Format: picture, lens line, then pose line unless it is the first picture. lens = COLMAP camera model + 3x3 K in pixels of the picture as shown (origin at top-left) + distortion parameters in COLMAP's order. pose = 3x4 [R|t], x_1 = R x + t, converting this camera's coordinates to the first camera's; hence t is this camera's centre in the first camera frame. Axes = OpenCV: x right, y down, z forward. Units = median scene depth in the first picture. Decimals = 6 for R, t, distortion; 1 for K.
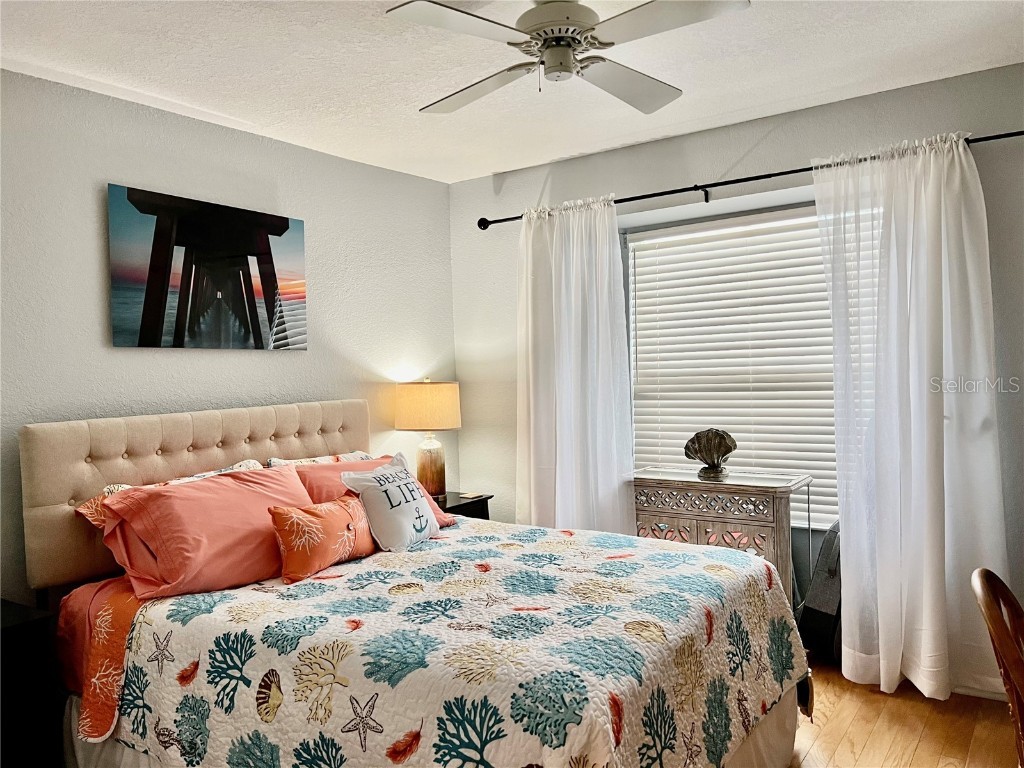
lens RADIAL K [[772.9, 0, 508.9], [0, 772.9, 382.0], [0, 0, 1]] dist [0.038614, -0.035128]
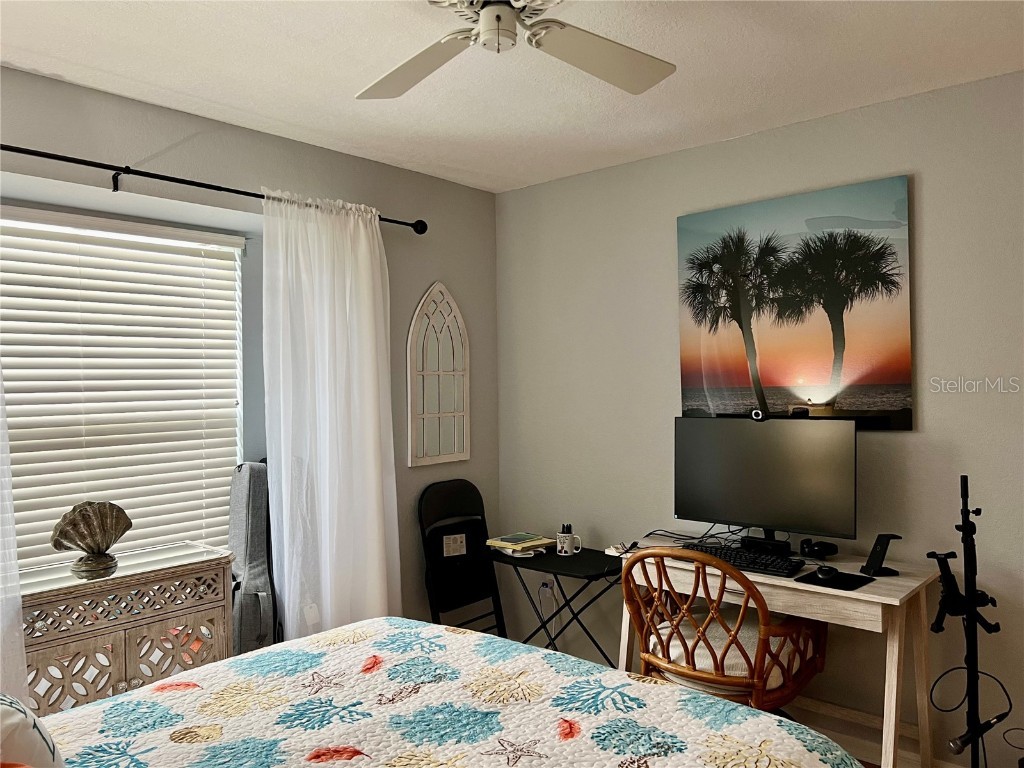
lens RADIAL K [[772.9, 0, 509.2], [0, 772.9, 387.0], [0, 0, 1]] dist [0.038614, -0.035128]
pose [[0.105982, 0.022796, 0.994107, -0.593627], [0.033592, 0.999084, -0.026491, -0.020045], [-0.993800, 0.036201, 0.105119, 0.763749]]
